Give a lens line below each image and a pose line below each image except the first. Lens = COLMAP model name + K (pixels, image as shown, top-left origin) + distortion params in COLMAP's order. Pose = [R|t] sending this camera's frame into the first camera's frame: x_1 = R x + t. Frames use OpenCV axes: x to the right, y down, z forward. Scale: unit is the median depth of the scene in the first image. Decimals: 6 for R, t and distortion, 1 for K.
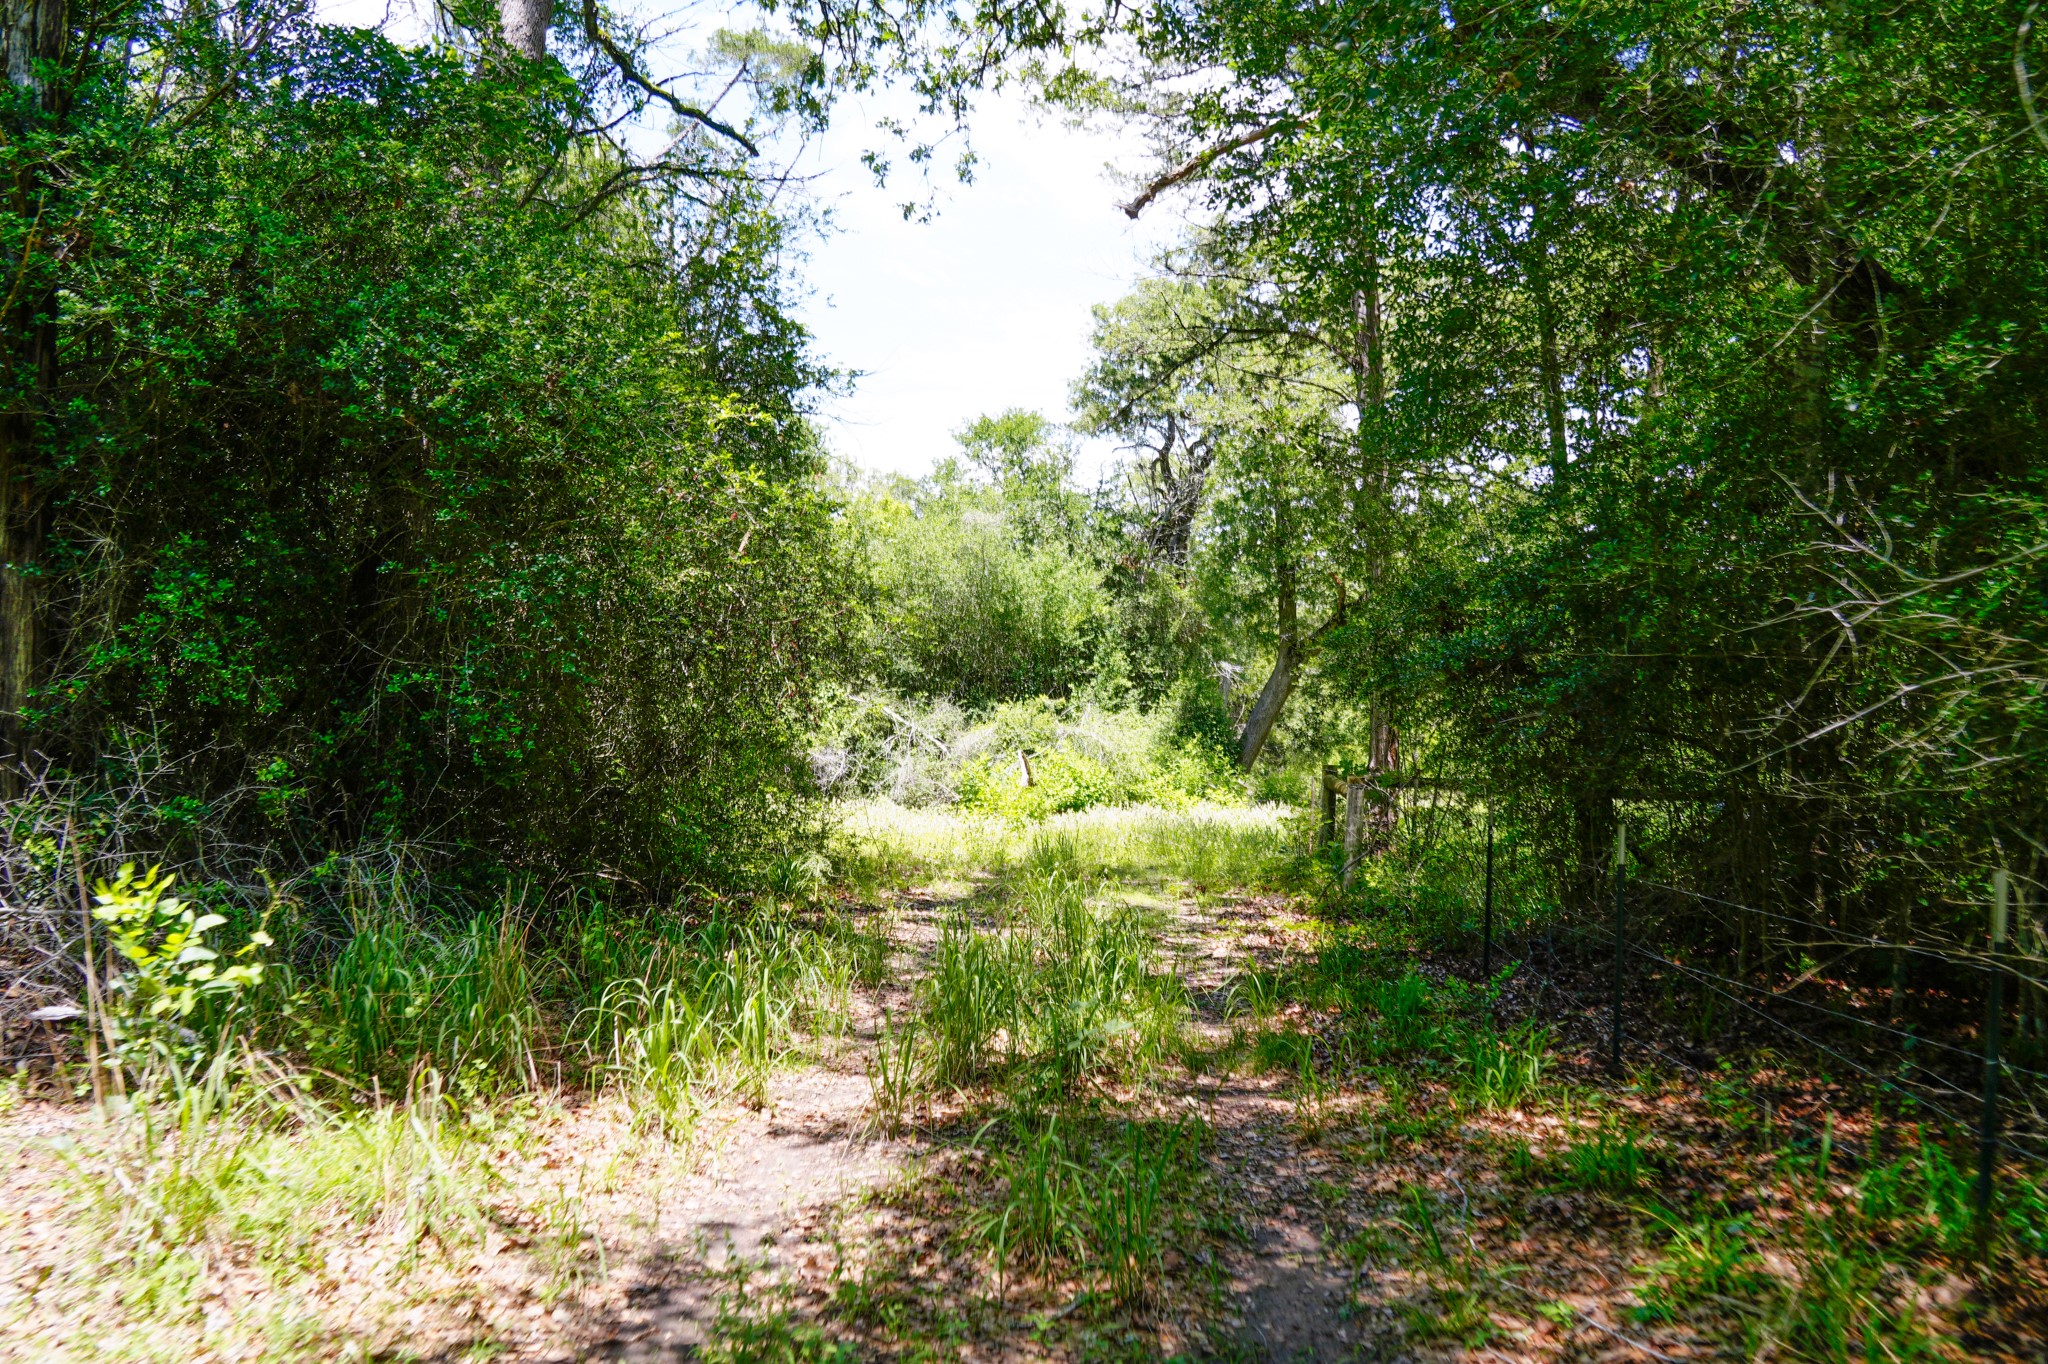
lens RADIAL K [[1687.2, 0, 1024.0], [0, 1687.2, 682.0], [0, 0, 1]] dist [-0.174314, 0.010762]
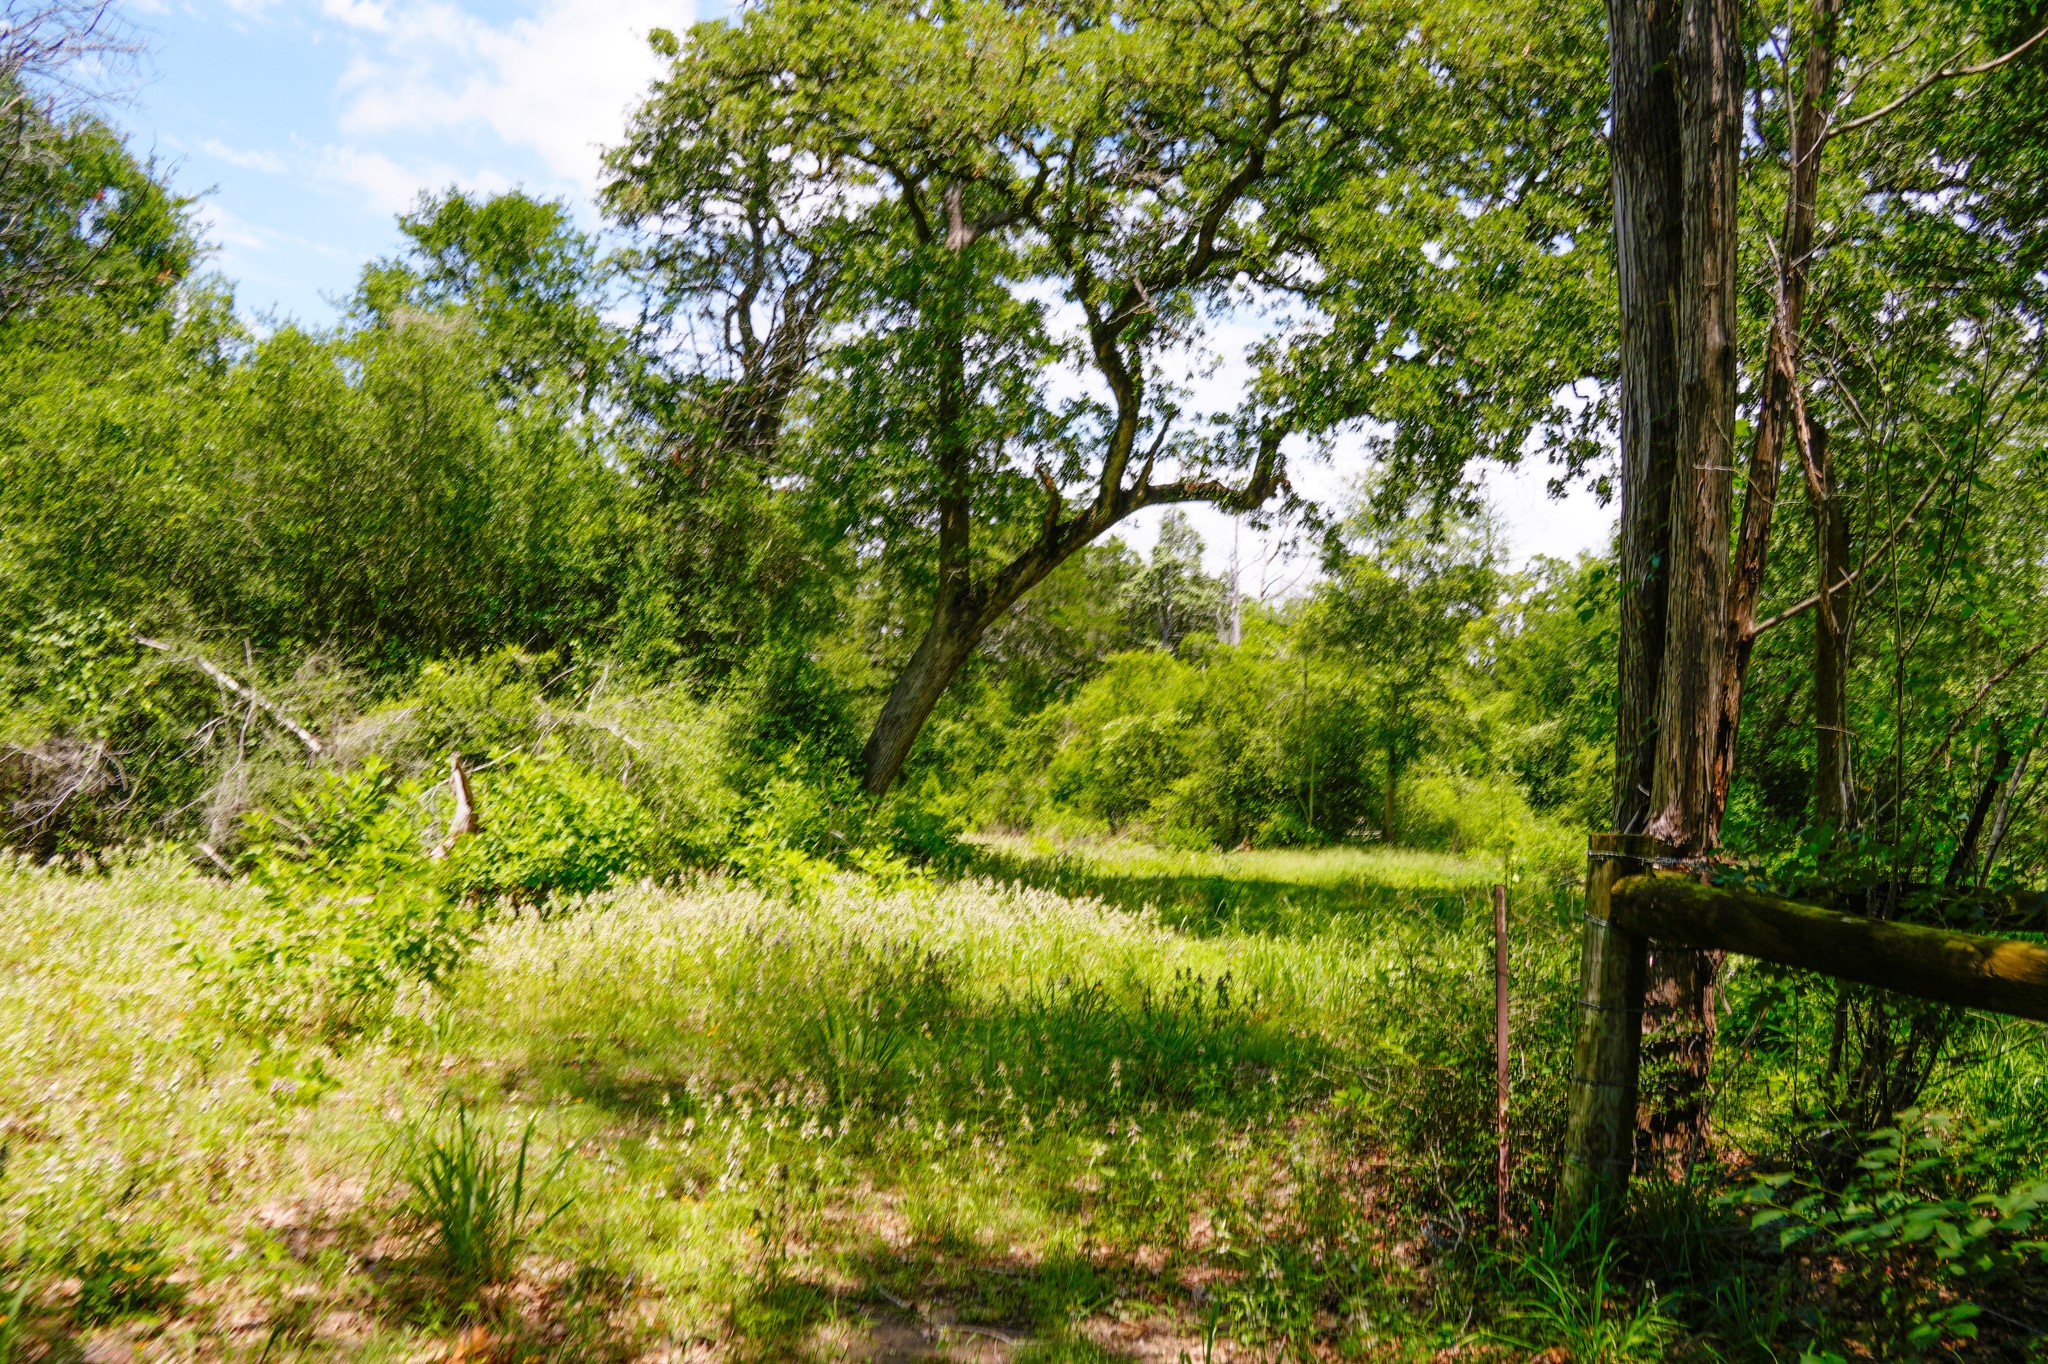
lens RADIAL K [[1687.2, 0, 1024.0], [0, 1687.2, 682.0], [0, 0, 1]] dist [-0.174314, 0.010762]
pose [[0.959561, 0.040041, 0.278638, 0.017006], [-0.037195, 0.999188, -0.015492, 0.017647], [-0.279032, 0.004502, 0.960271, 0.419020]]
